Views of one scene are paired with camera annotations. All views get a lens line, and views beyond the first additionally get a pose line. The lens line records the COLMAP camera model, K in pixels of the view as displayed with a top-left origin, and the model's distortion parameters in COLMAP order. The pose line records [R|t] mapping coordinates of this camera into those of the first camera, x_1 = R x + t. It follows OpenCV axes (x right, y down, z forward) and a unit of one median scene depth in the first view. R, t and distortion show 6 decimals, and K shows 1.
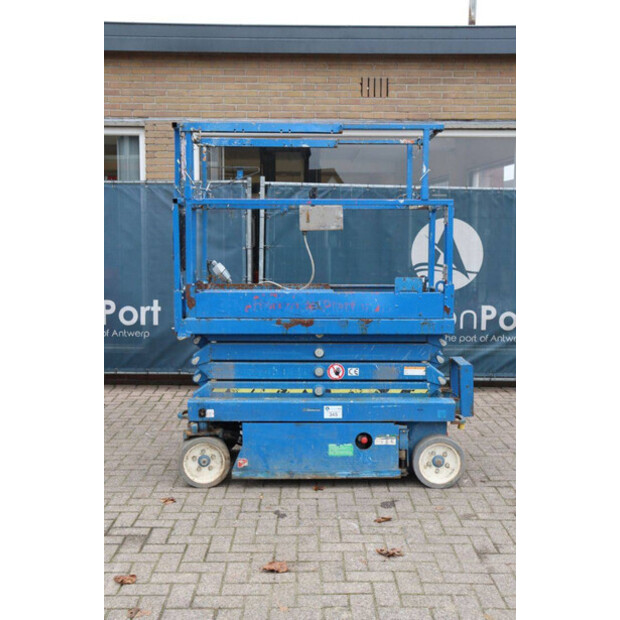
lens RADIAL K [[762.8, 0, 306.6], [0, 762.8, 306.6], [0, 0, 1]] dist [0.010903, 0.000000]
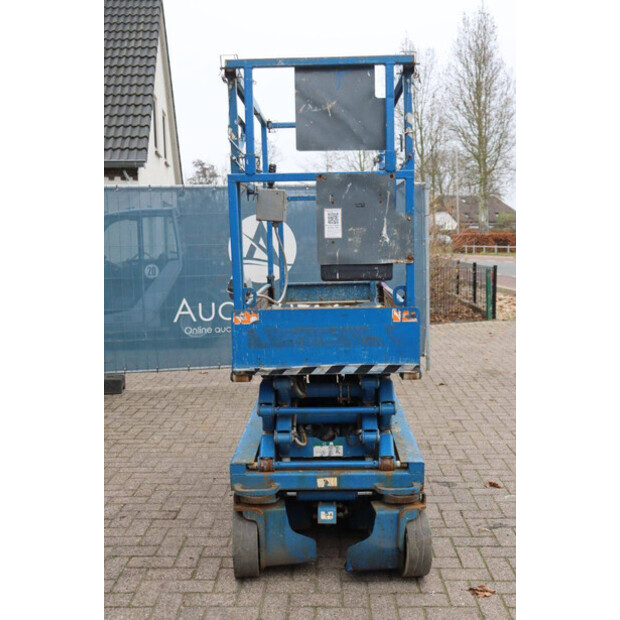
lens RADIAL K [[703.9, 0, 312.9], [0, 703.9, 310.7], [0, 0, 1]] dist [0.004511, 0.000000]
pose [[0.029415, -0.114403, 0.992999, -0.779103], [0.108016, 0.987975, 0.110625, -0.095525], [-0.993714, 0.104006, 0.041419, 1.048911]]
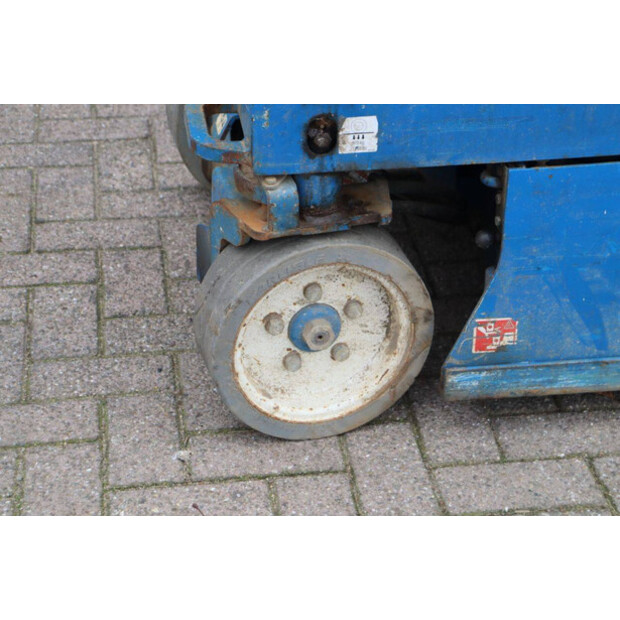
lens RADIAL K [[1457.1, 0, 306.9], [0, 1457.1, 312.3], [0, 0, 1]] dist [0.416211, 0.000000]
pose [[0.991059, -0.059986, 0.119182, -0.188439], [0.001425, 0.897948, 0.440099, 0.008691], [-0.133419, -0.435994, 0.890005, 0.622717]]
